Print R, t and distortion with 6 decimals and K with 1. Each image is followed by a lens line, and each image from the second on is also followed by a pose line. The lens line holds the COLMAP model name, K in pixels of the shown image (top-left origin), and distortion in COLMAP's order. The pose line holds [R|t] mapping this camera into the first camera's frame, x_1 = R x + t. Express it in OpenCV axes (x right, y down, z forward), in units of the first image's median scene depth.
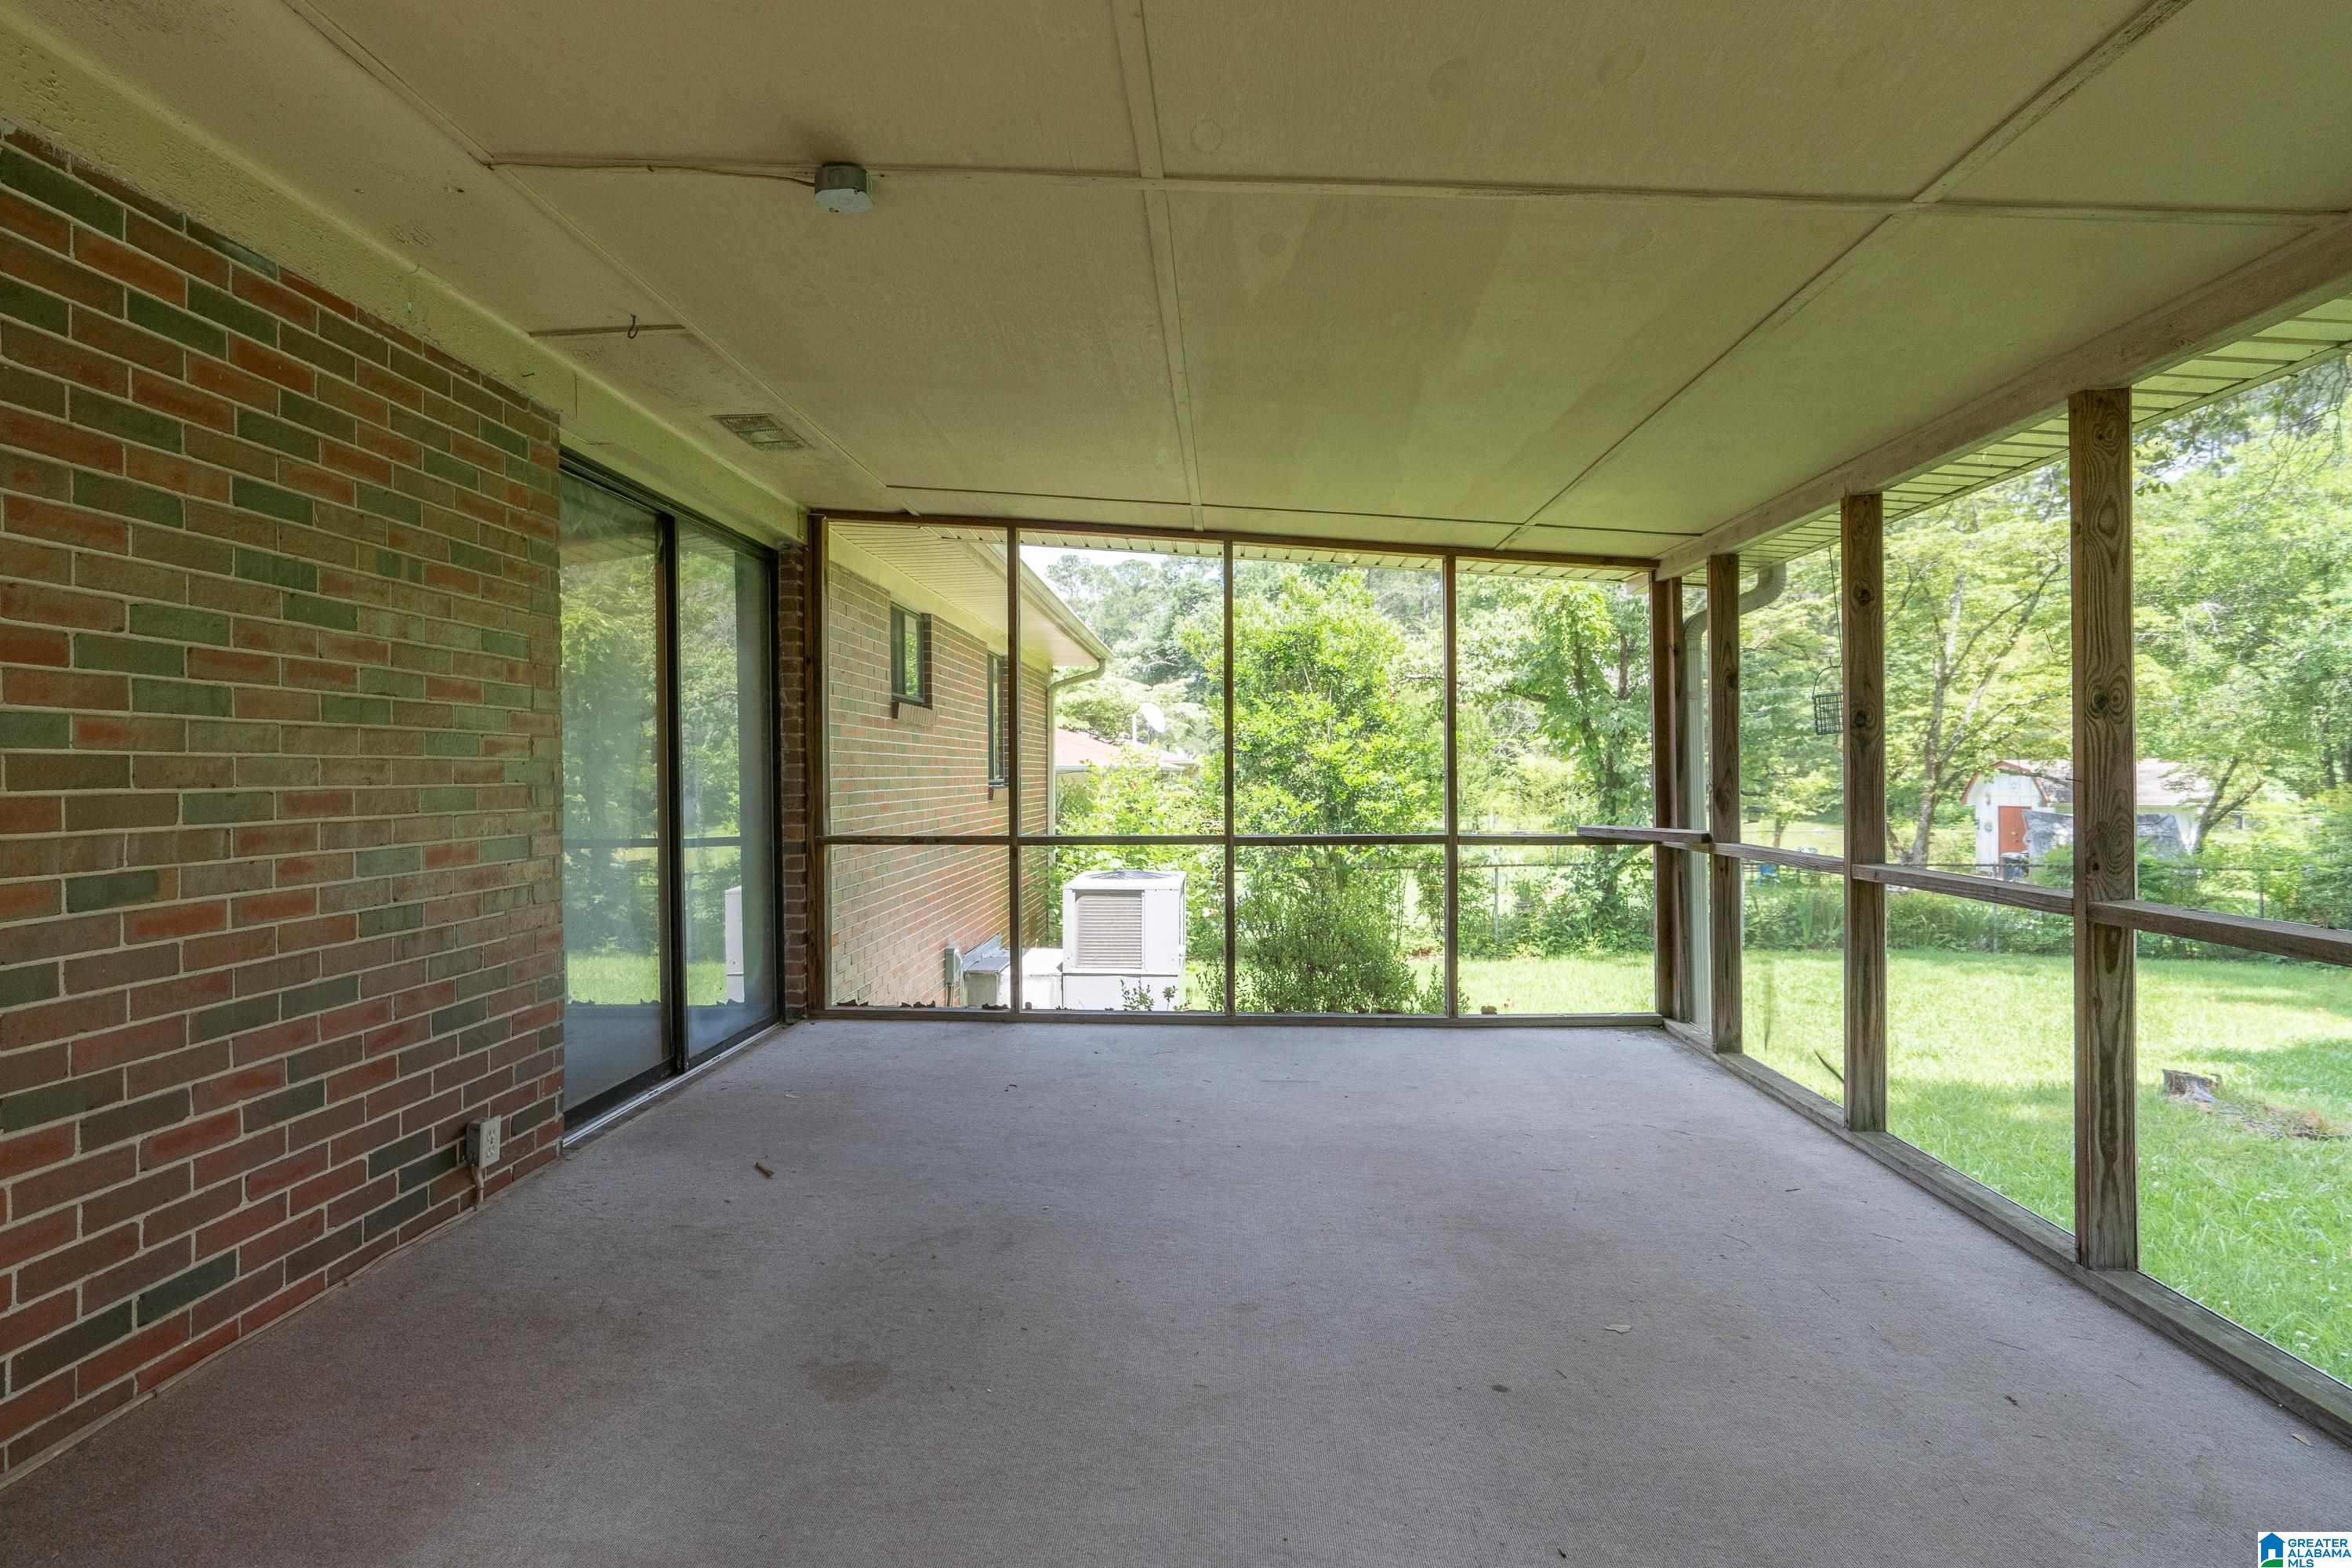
lens RADIAL K [[1130.7, 0, 1184.2], [0, 1130.7, 776.0], [0, 0, 1]] dist [-0.002235, -0.000255]
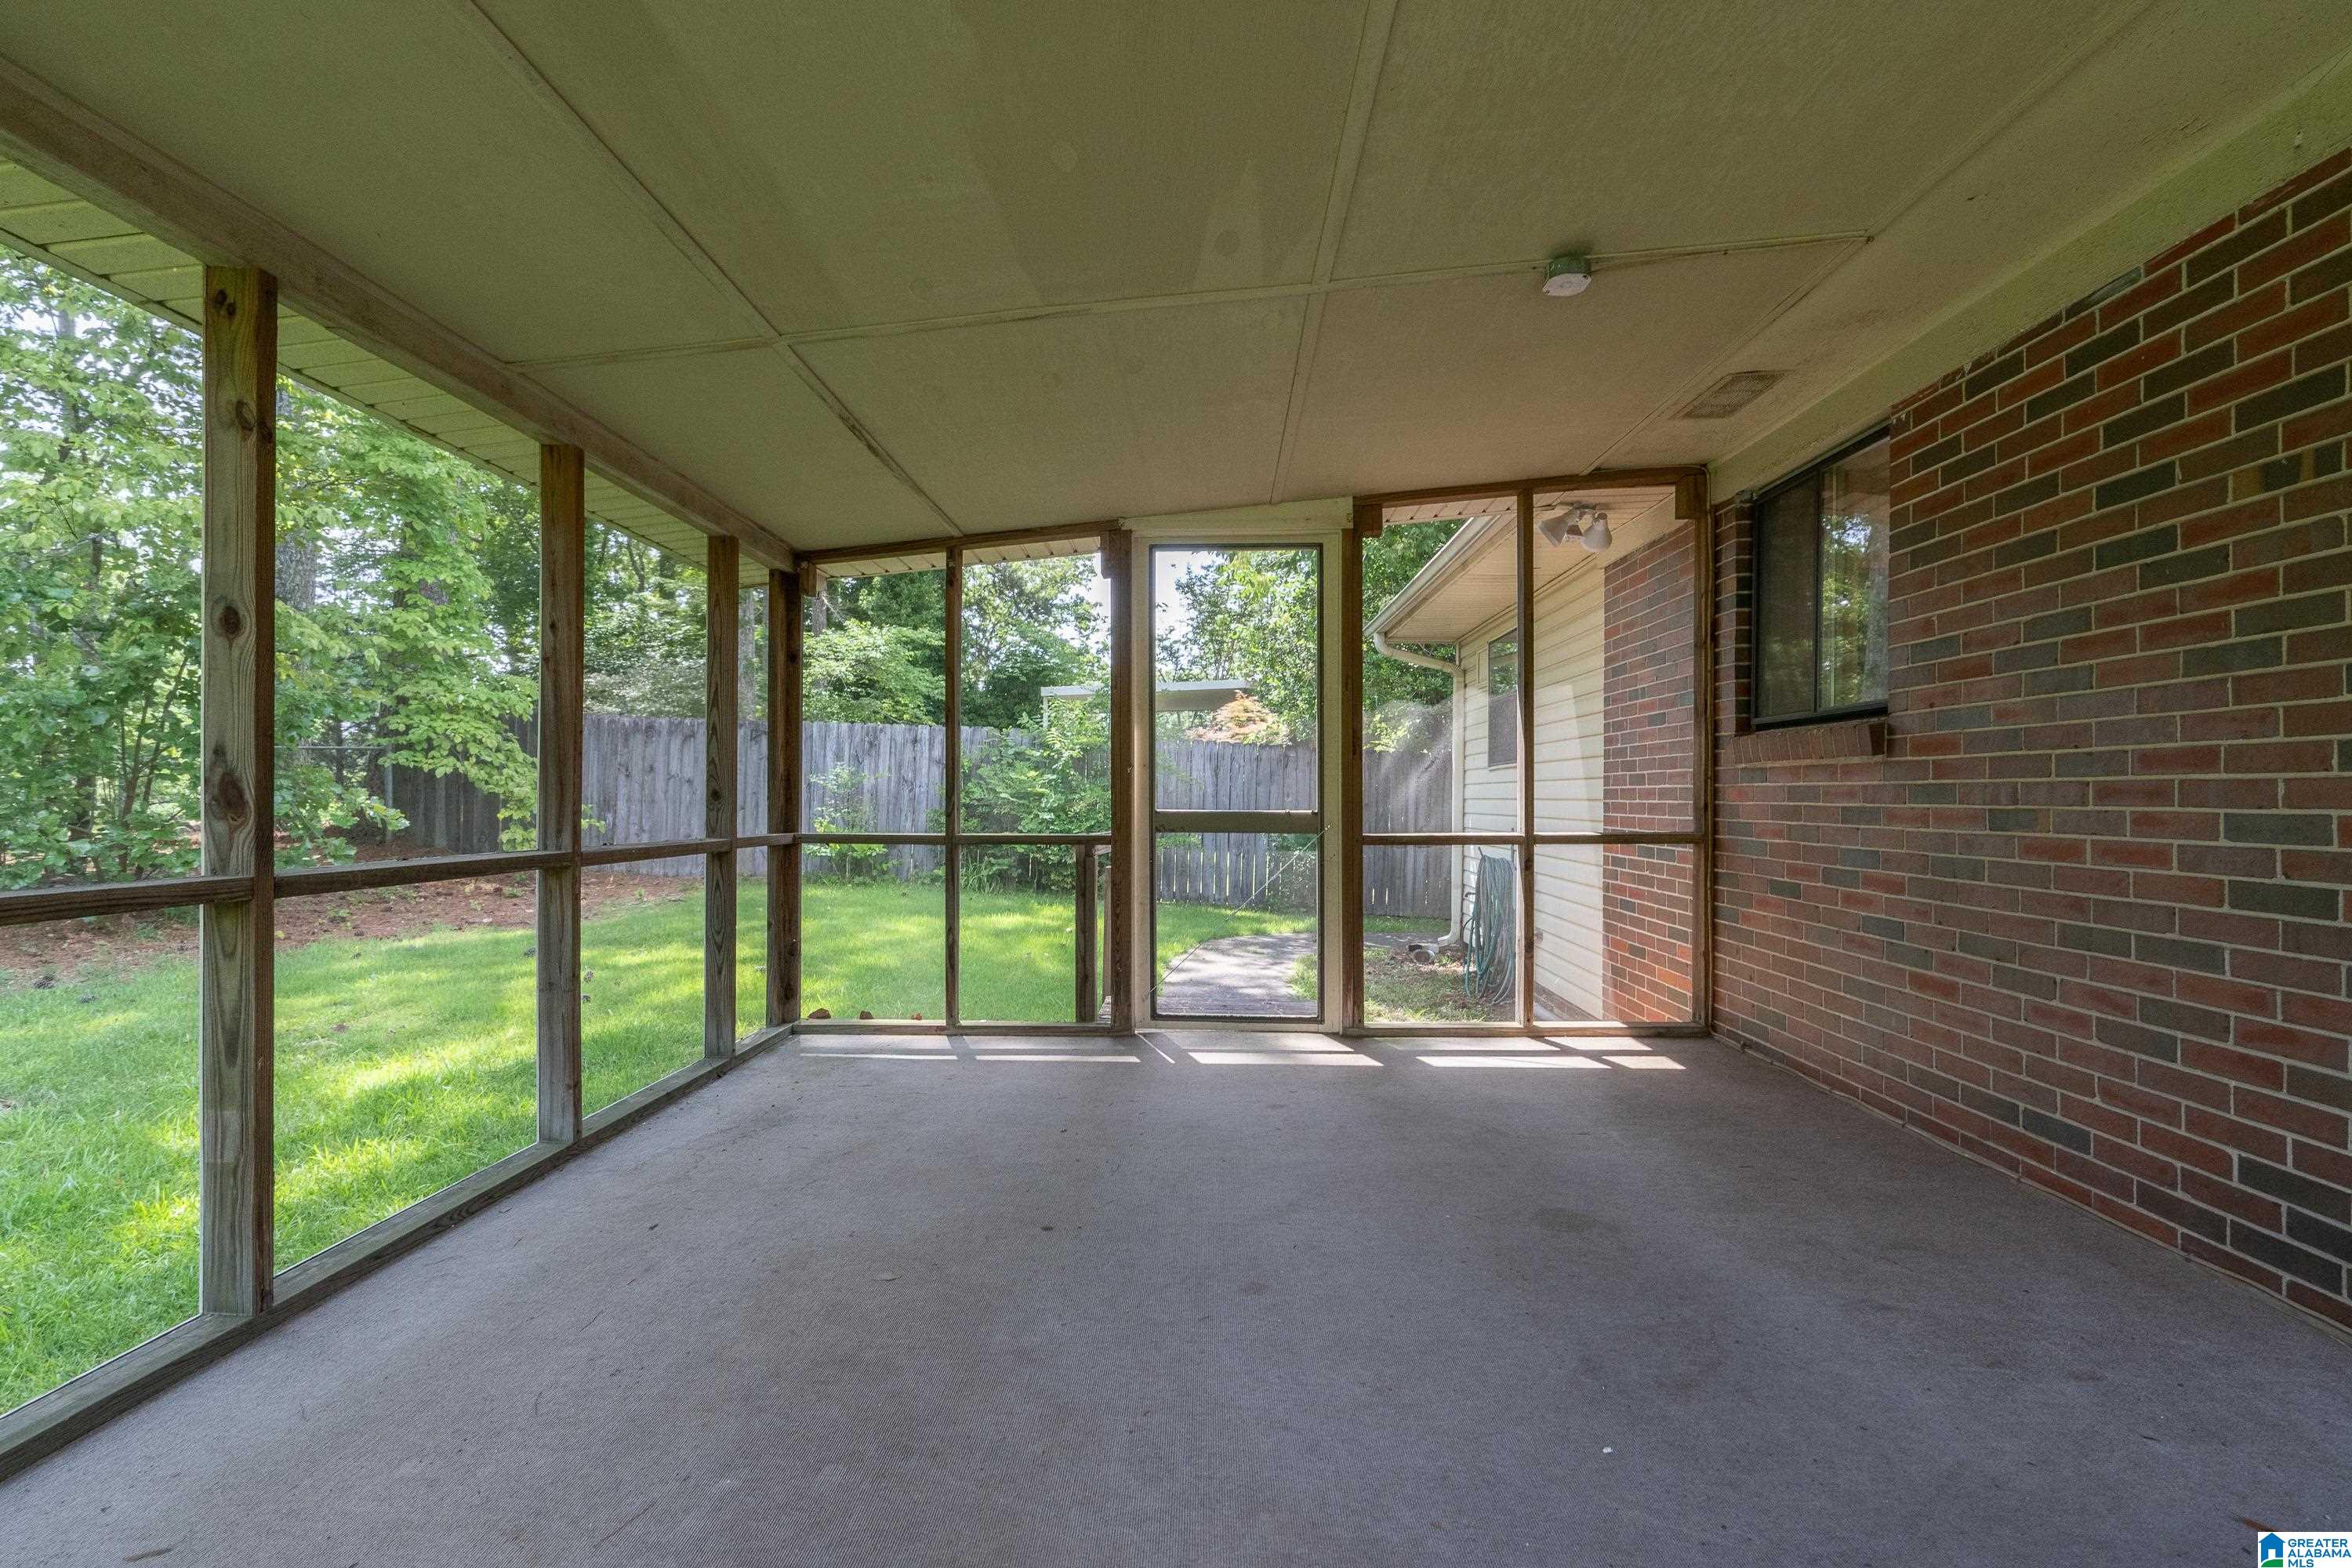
lens RADIAL K [[1085.8, 0, 1169.0], [0, 1085.8, 786.0], [0, 0, 1]] dist [-0.004409, 0.000135]
pose [[-0.999961, -0.000105, -0.008881, 0.144222], [-0.000058, 0.999986, -0.005318, 0.055035], [0.008881, -0.005317, -0.999946, 2.057709]]
